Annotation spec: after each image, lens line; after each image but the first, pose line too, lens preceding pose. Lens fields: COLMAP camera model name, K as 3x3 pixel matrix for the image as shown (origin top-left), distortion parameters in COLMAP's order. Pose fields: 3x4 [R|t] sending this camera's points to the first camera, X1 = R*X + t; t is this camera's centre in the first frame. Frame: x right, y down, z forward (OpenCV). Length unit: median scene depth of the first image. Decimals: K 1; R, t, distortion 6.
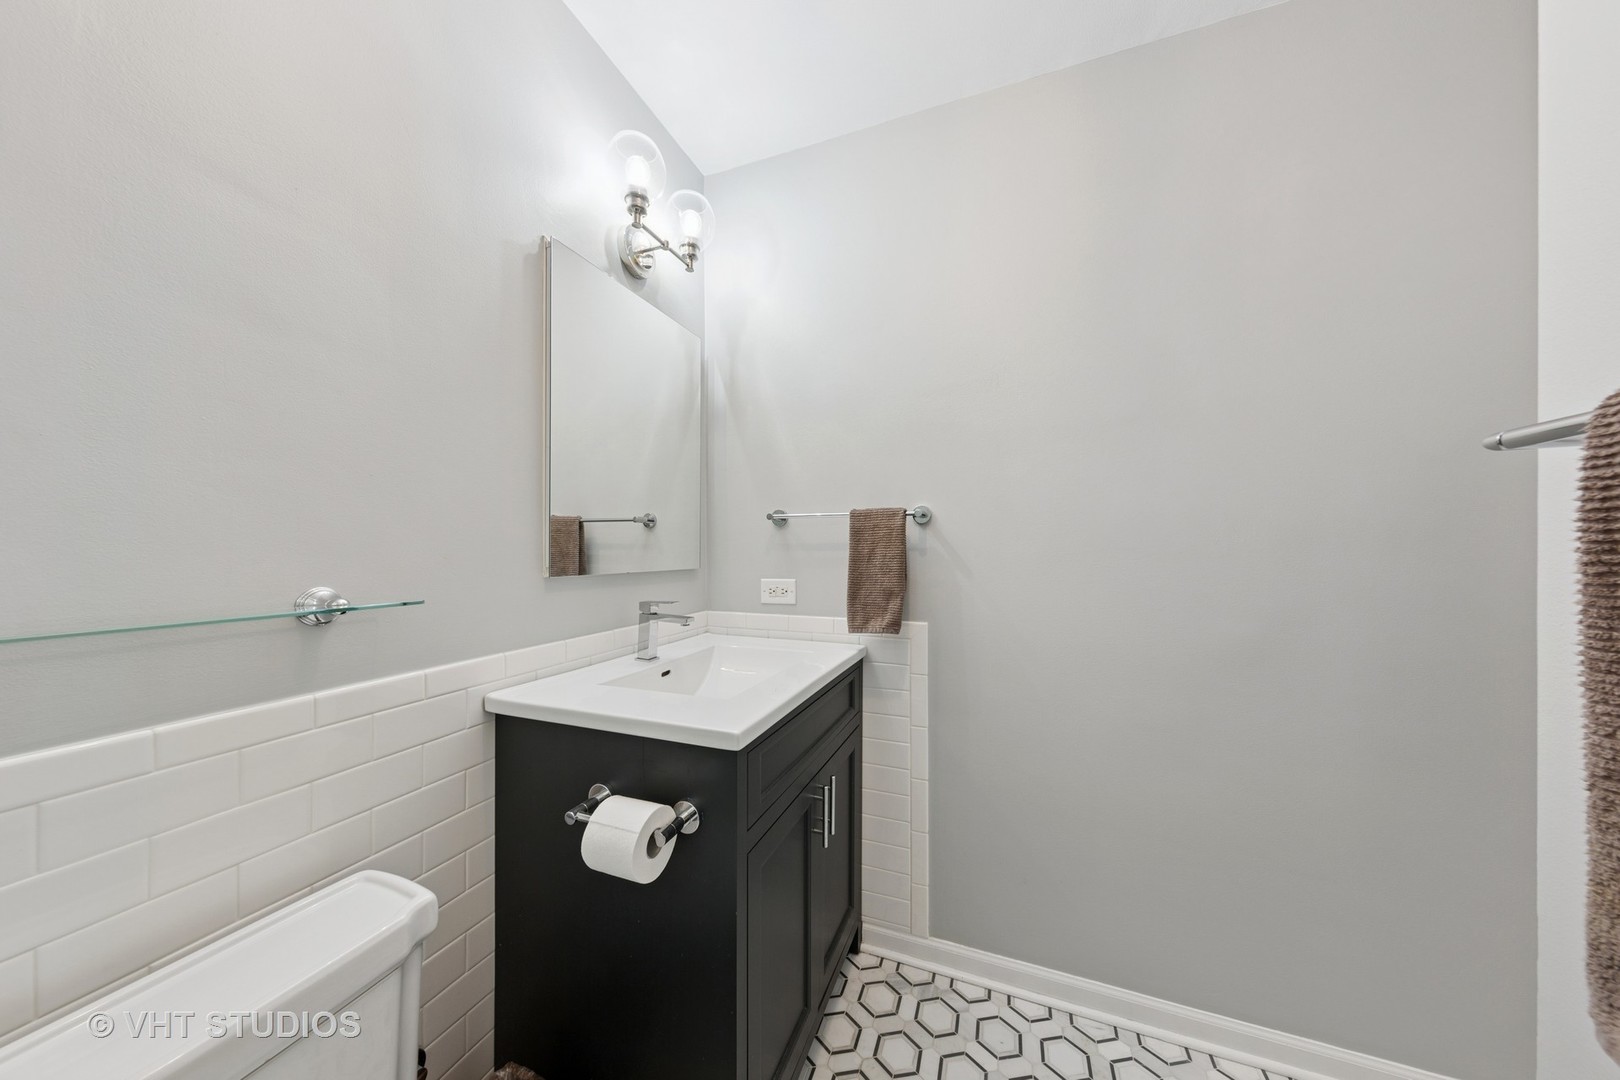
lens RADIAL K [[514.8, 0, 811.1], [0, 514.8, 543.6], [0, 0, 1]] dist [0.002787, -0.000098]
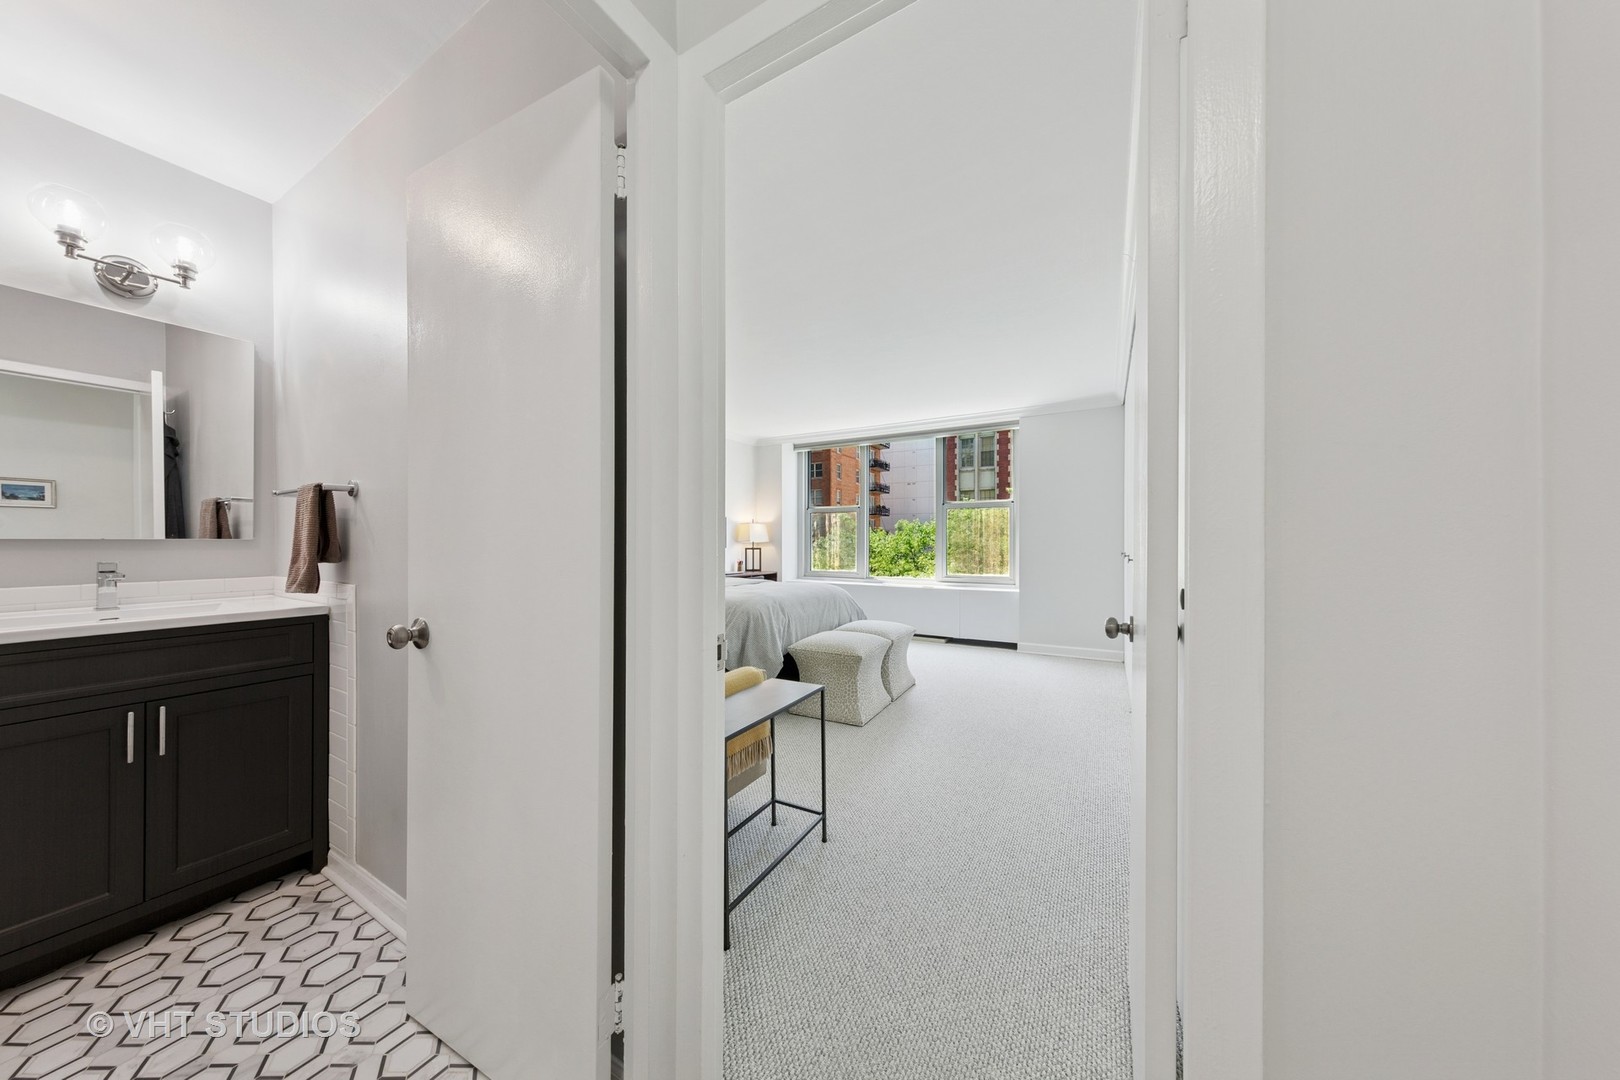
lens RADIAL K [[514.8, 0, 806.1], [0, 514.8, 531.6], [0, 0, 1]] dist [0.002787, -0.000098]
pose [[0.986898, -0.002322, -0.161331, 1.415524], [0.000861, 0.999958, -0.009130, 0.052781], [0.161346, 0.008872, 0.986858, 0.044718]]
